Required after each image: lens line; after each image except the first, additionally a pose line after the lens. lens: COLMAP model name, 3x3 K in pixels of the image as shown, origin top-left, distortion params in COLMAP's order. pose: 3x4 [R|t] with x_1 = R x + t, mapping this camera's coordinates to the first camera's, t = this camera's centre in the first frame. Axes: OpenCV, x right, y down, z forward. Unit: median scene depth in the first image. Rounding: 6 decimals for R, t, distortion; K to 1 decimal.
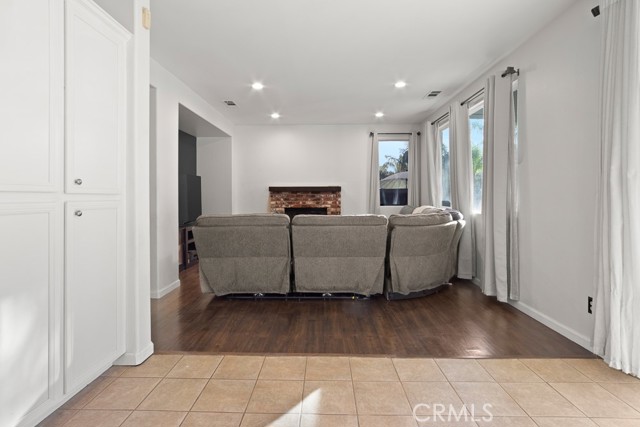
lens RADIAL K [[301.9, 0, 317.3], [0, 301.9, 202.5], [0, 0, 1]] dist [-0.007826, -0.000250]
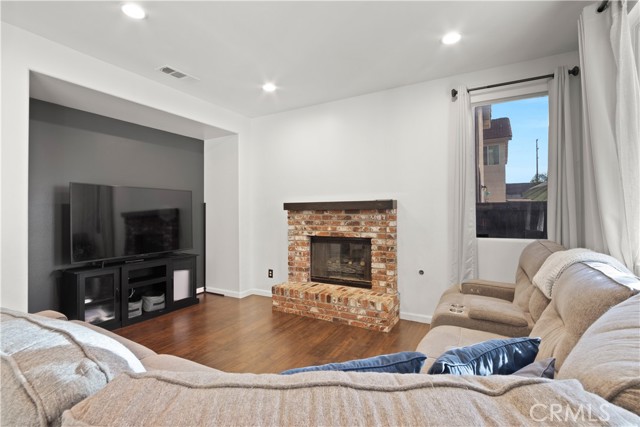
lens RADIAL K [[301.9, 0, 317.9], [0, 301.9, 208.5], [0, 0, 1]] dist [-0.007826, -0.000250]
pose [[0.886186, -0.011391, -0.463189, 0.205807], [-0.003395, 0.999511, -0.031077, -0.020358], [0.463317, 0.029112, 0.885714, 0.453752]]
